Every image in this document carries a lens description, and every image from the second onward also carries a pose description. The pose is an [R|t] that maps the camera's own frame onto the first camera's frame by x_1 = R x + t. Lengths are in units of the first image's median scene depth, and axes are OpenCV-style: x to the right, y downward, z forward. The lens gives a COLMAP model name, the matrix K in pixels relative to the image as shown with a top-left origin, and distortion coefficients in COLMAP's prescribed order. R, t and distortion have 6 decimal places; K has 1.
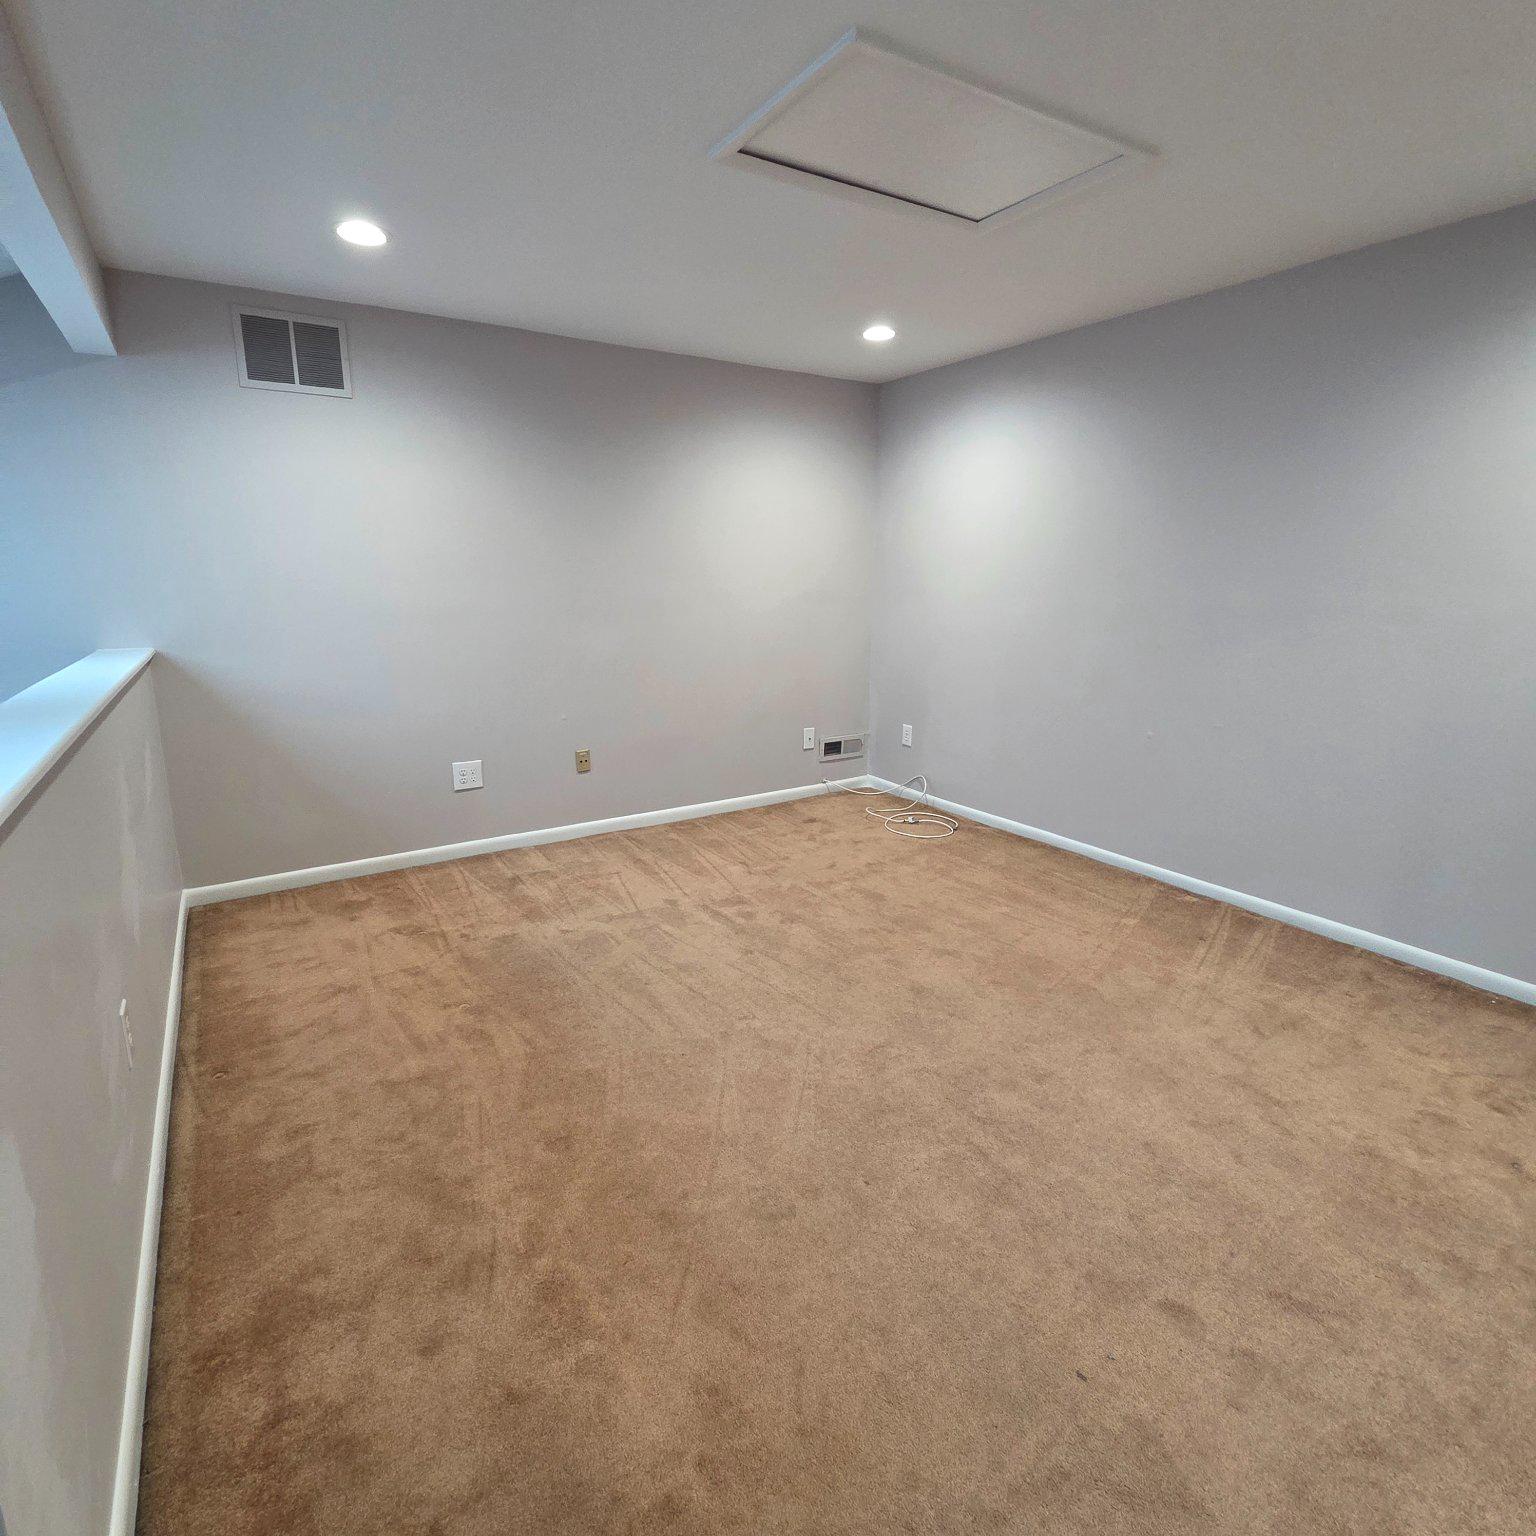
lens RADIAL K [[841.5, 0, 758.1], [0, 841.5, 767.9], [0, 0, 1]] dist [0.005095, -0.003225]
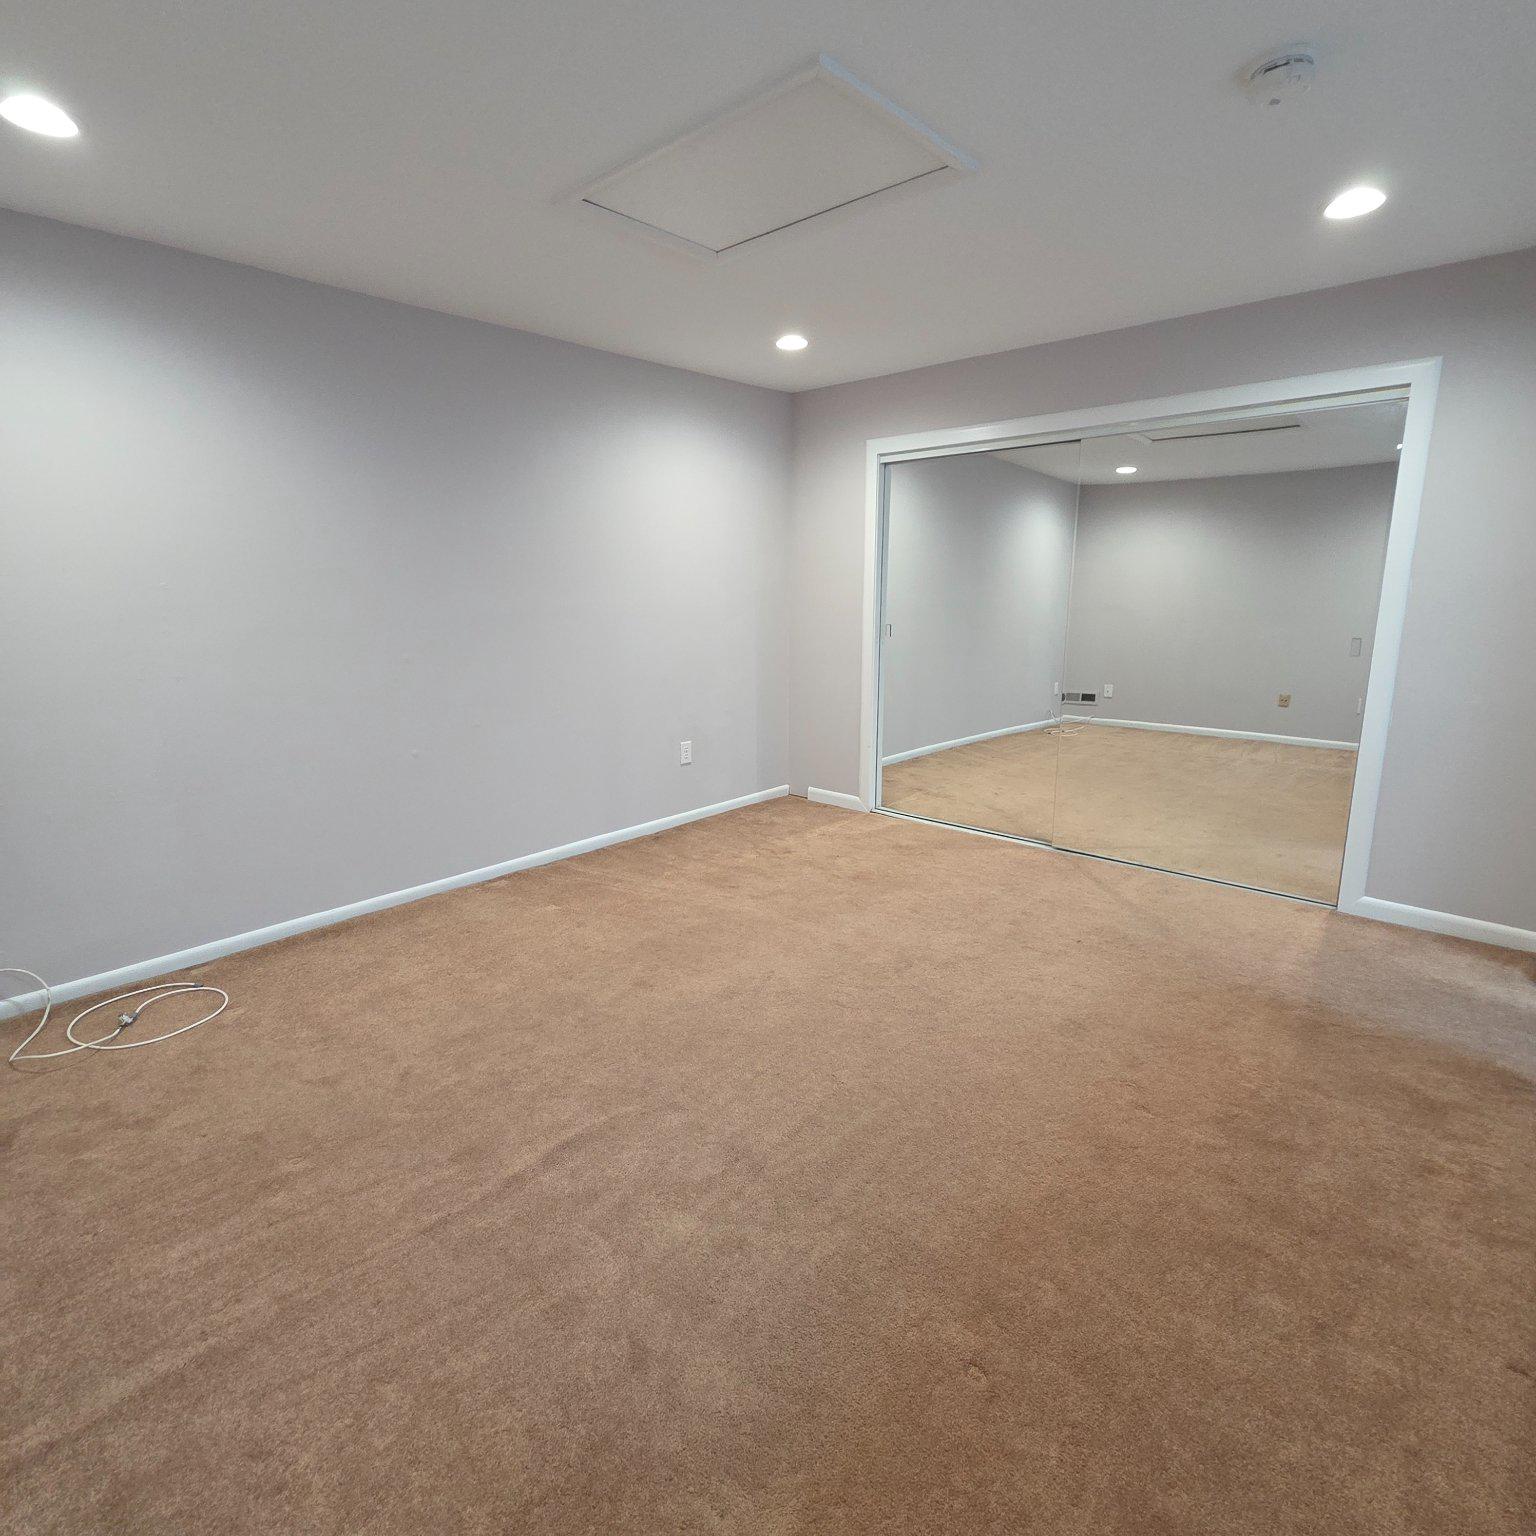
lens RADIAL K [[841.5, 0, 767.1], [0, 841.5, 769.9], [0, 0, 1]] dist [0.005095, -0.003225]
pose [[-0.284938, -0.206963, 0.935936, -0.585620], [0.218598, 0.936653, 0.273672, -0.208008], [-0.933287, 0.282574, -0.221646, 0.921900]]
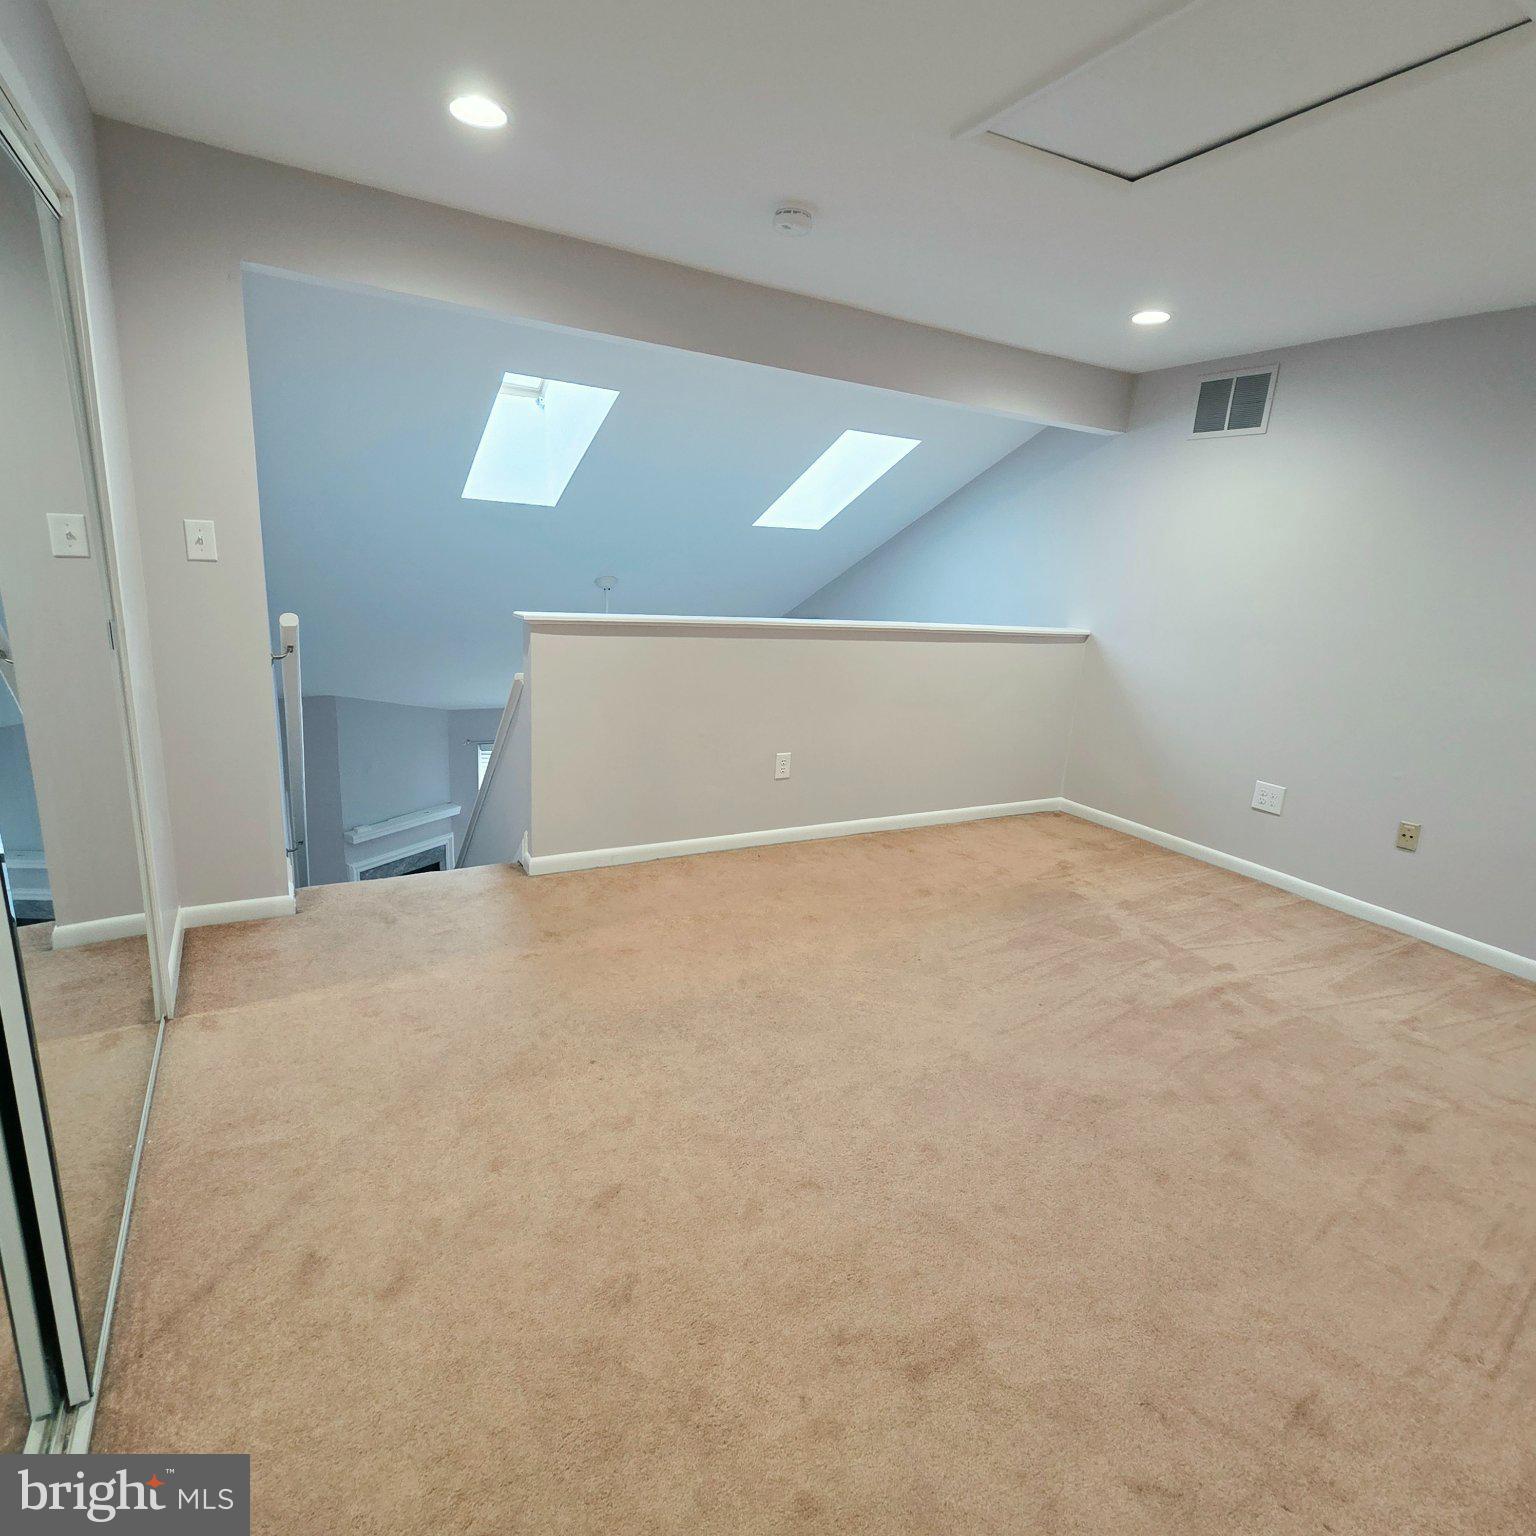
lens RADIAL K [[841.5, 0, 757.3], [0, 841.5, 765.6], [0, 0, 1]] dist [0.005095, -0.003225]
pose [[-0.055937, 0.241705, -0.968736, 0.741191], [-0.286566, 0.925546, 0.247476, -0.114820], [0.956426, 0.291450, 0.017492, 0.464924]]
